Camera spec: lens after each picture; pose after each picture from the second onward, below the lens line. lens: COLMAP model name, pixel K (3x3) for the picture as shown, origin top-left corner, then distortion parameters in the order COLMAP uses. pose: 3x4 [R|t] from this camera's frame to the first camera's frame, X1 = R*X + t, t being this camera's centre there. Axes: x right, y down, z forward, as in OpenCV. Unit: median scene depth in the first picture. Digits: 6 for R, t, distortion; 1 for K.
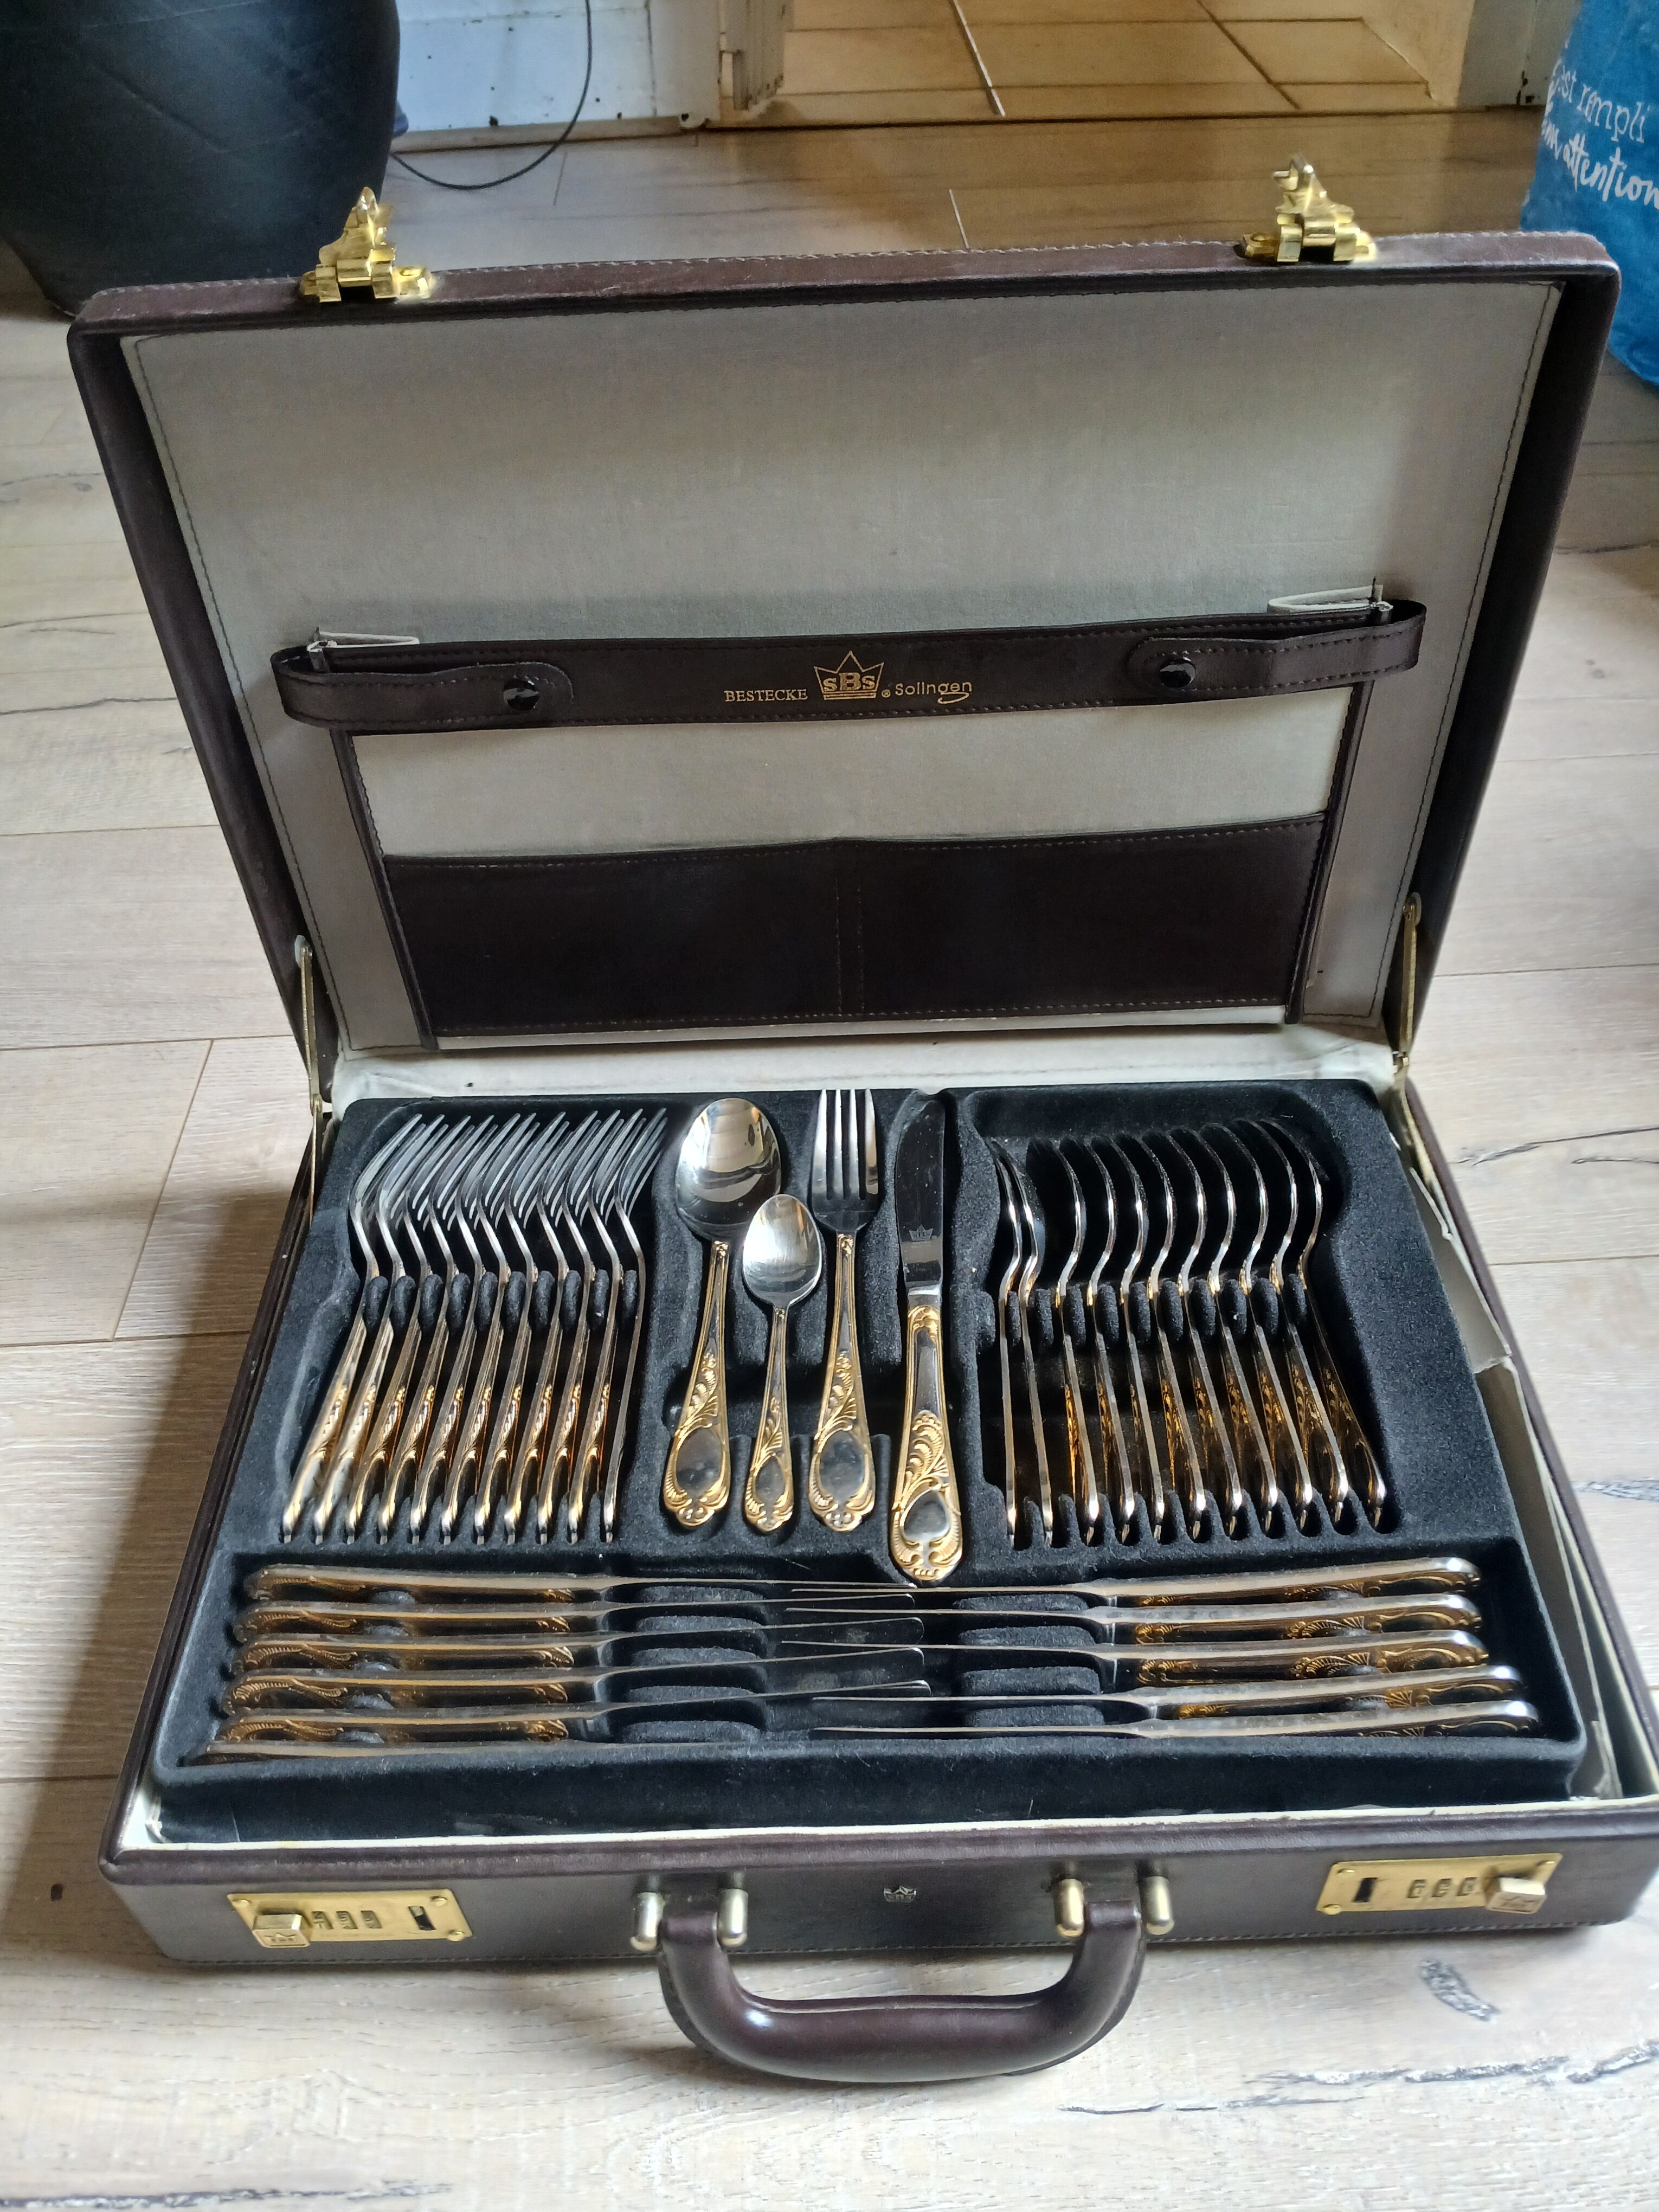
lens RADIAL K [[1683.2, 0, 819.6], [0, 1683.2, 1091.8], [0, 0, 1]] dist [0.010073, -0.066319]
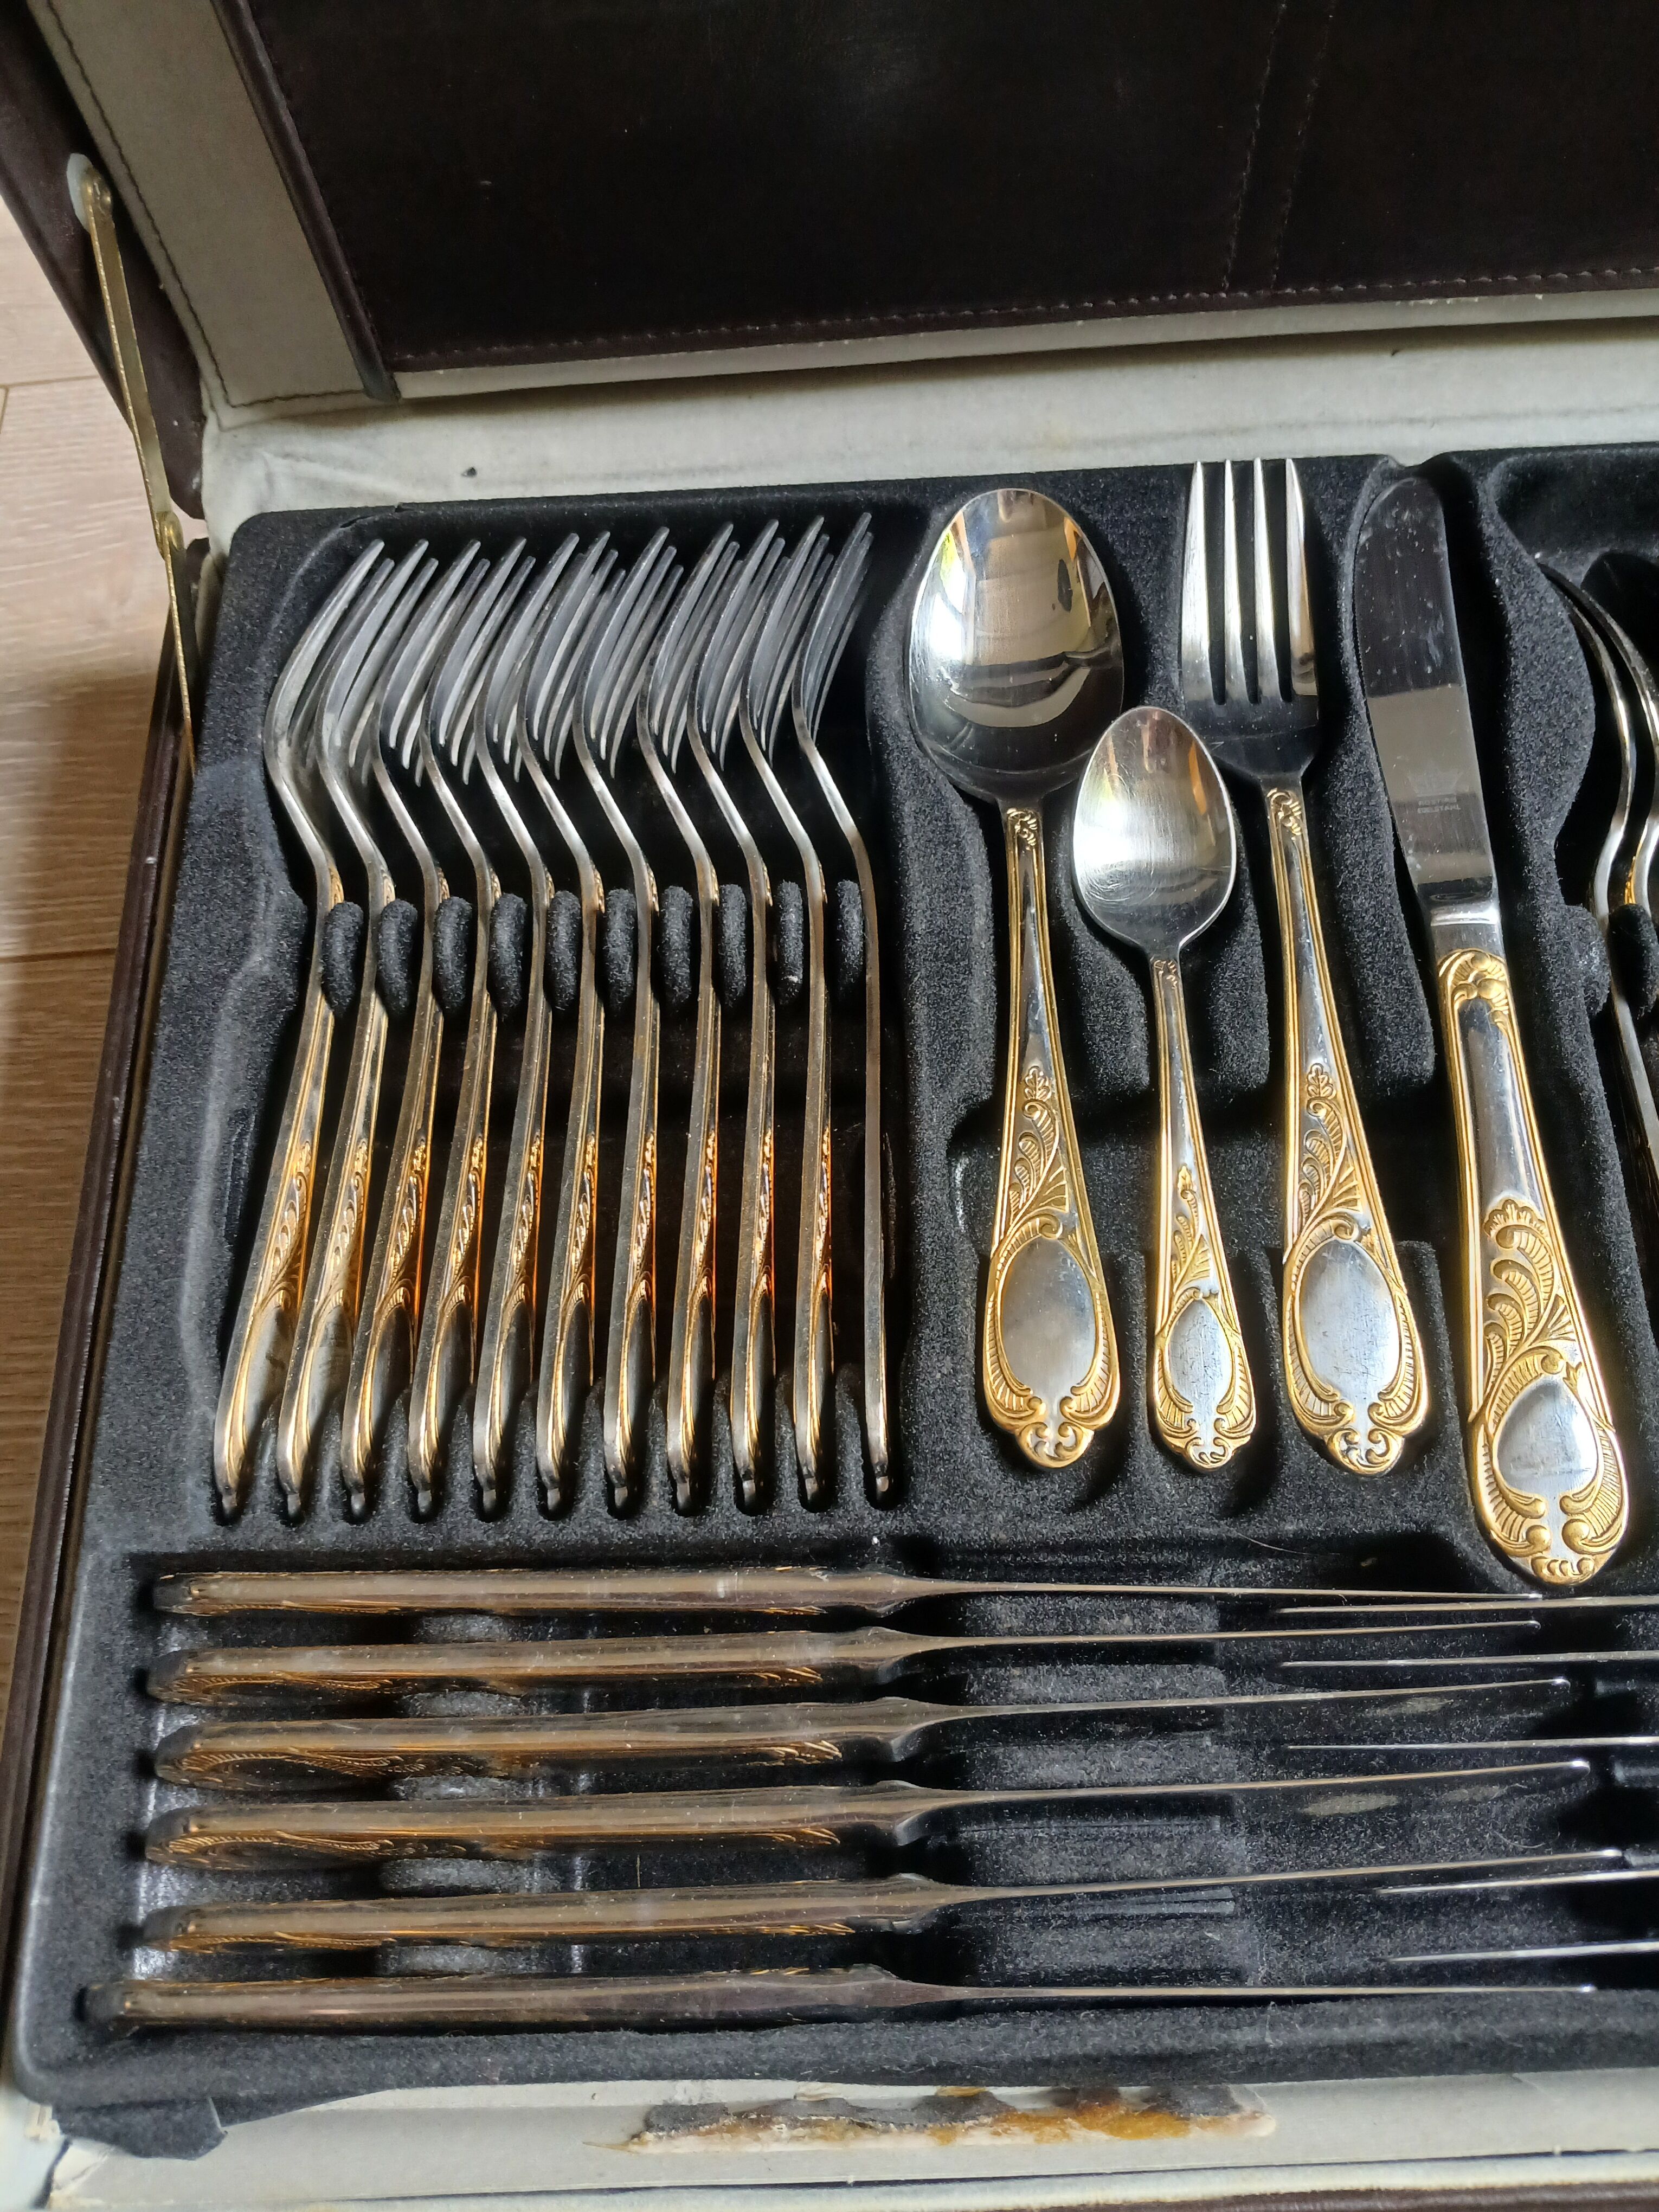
lens RADIAL K [[1683.2, 0, 835.2], [0, 1683.2, 1091.6], [0, 0, 1]] dist [0.010073, -0.066319]
pose [[0.999426, -0.033839, 0.001328, -0.120470], [0.030700, 0.921864, 0.386296, -0.027846], [-0.014296, -0.386034, 0.922374, 0.525085]]
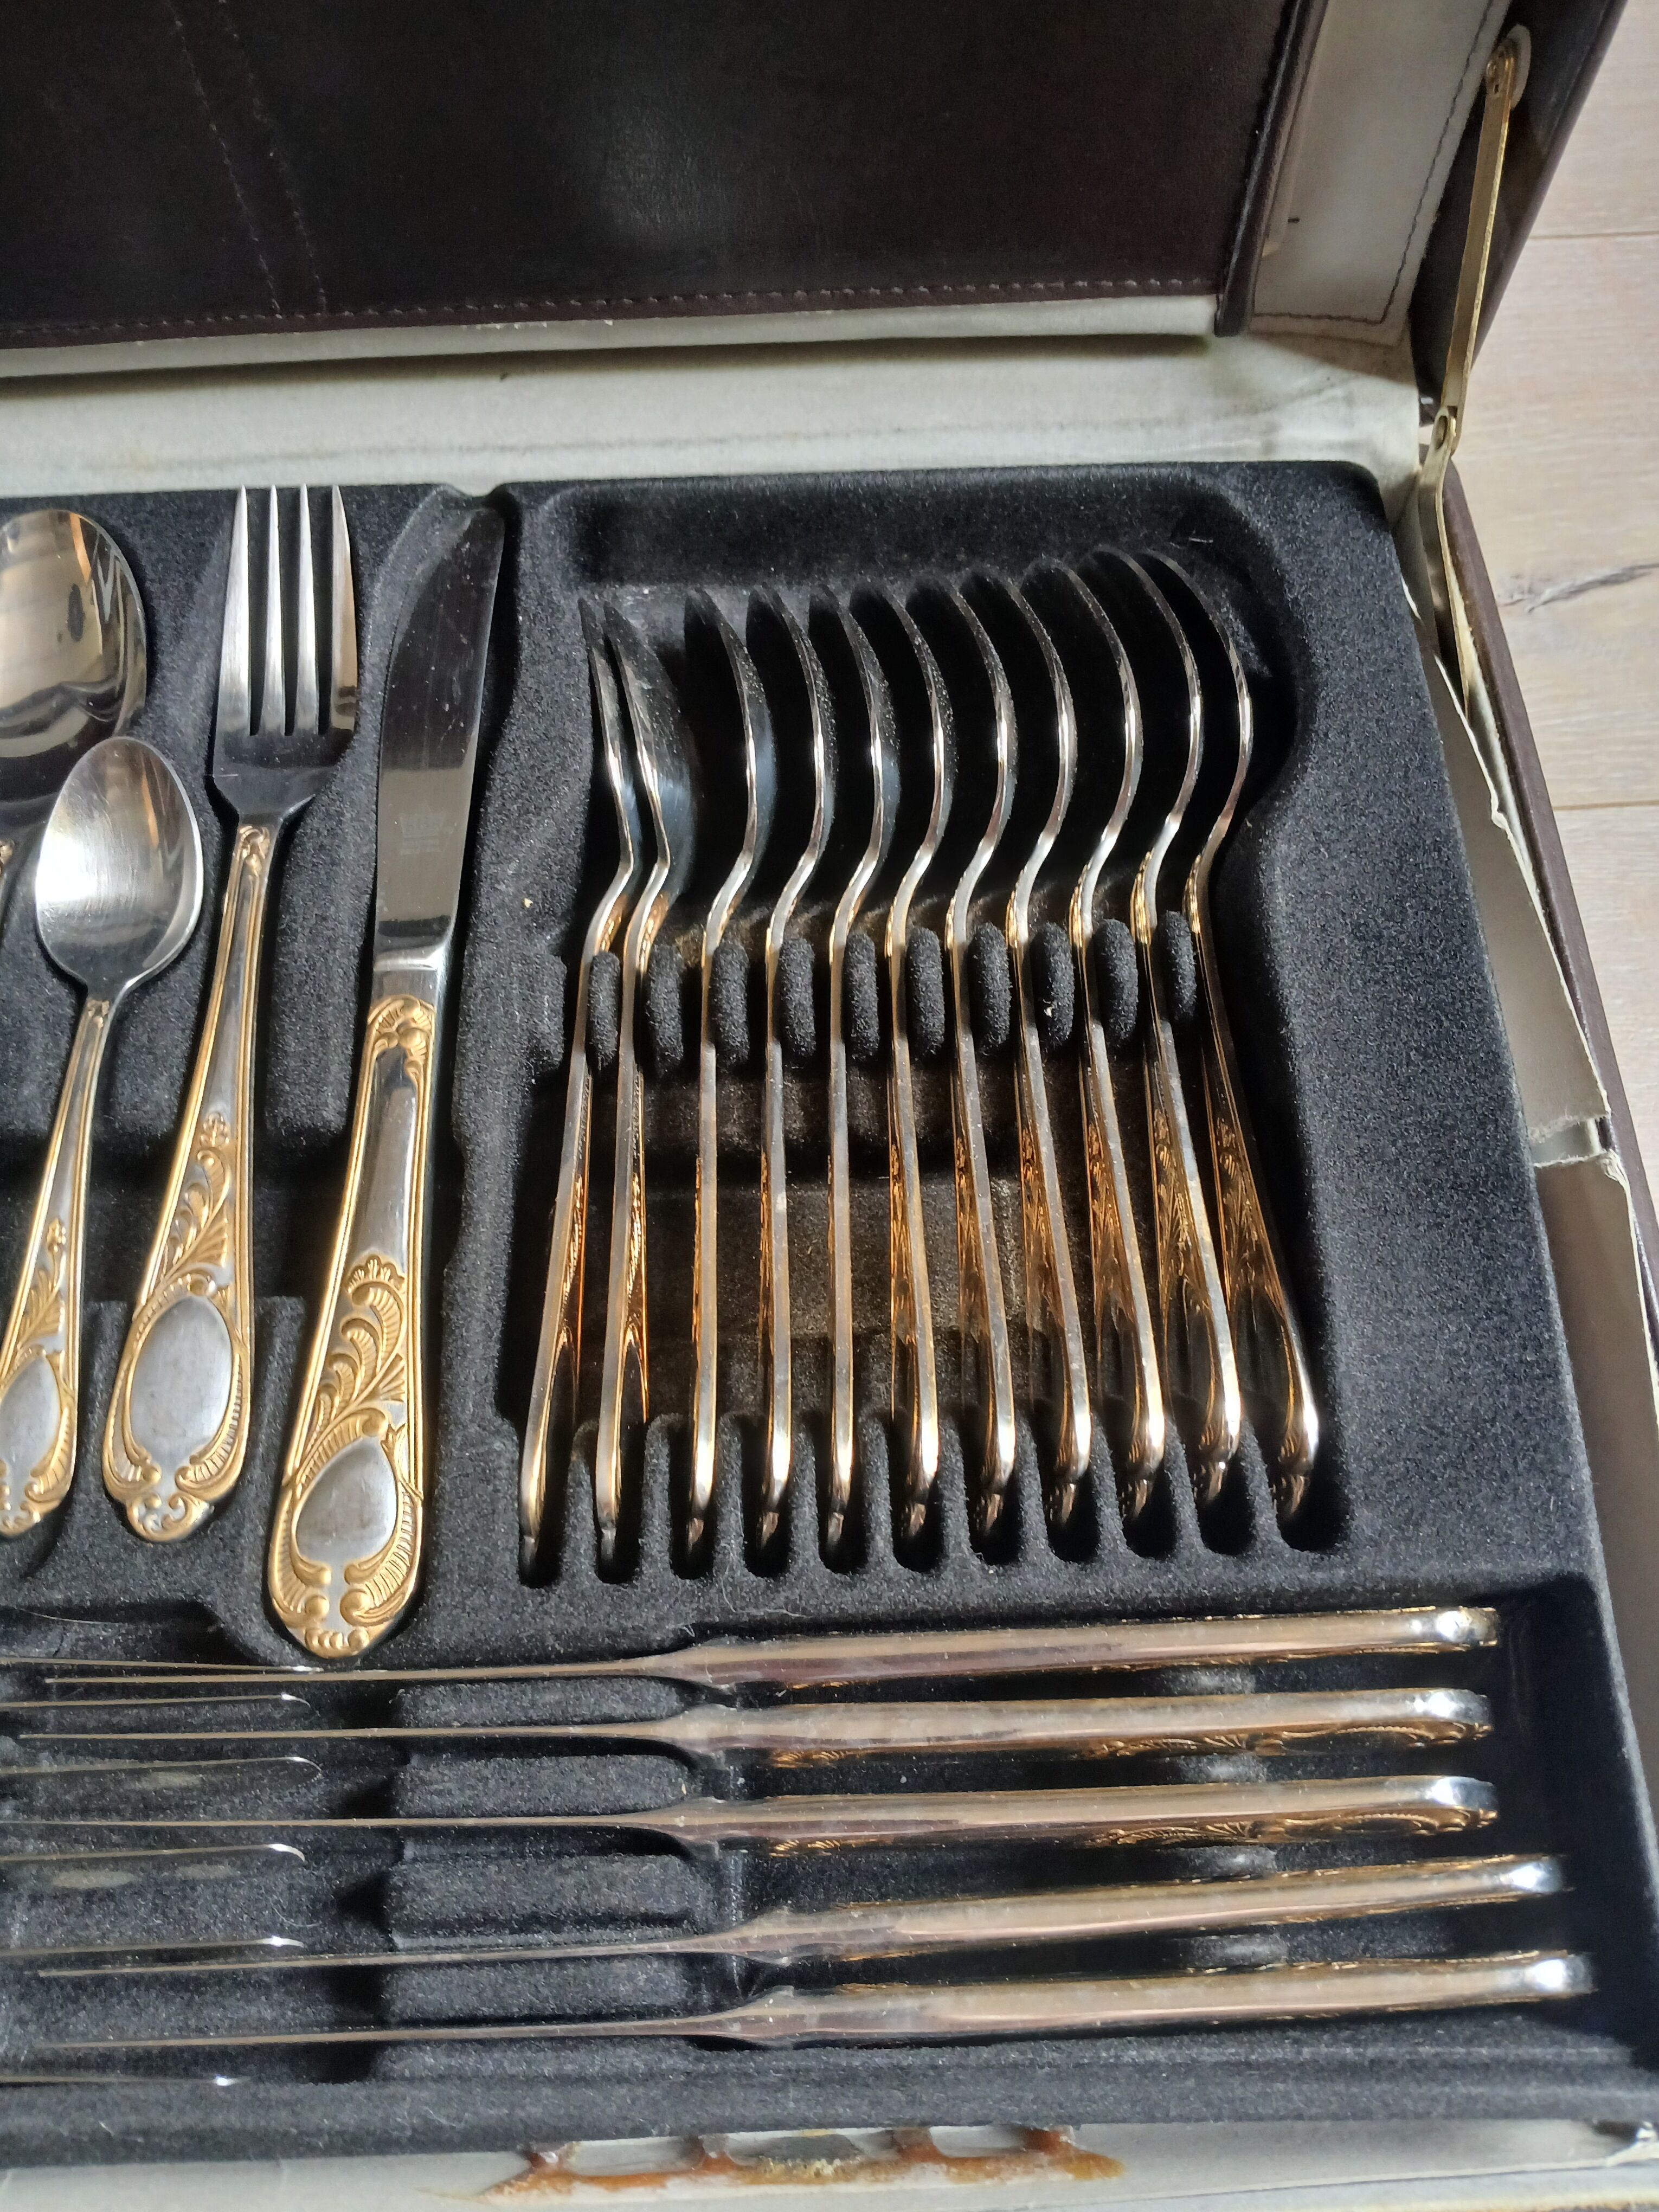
lens RADIAL K [[1683.2, 0, 851.6], [0, 1683.2, 1097.9], [0, 0, 1]] dist [0.010073, -0.066319]
pose [[0.998465, -0.022723, 0.050512, 0.160145], [0.001399, 0.922028, 0.387122, -0.028797], [-0.055370, -0.386457, 0.920644, 0.532290]]
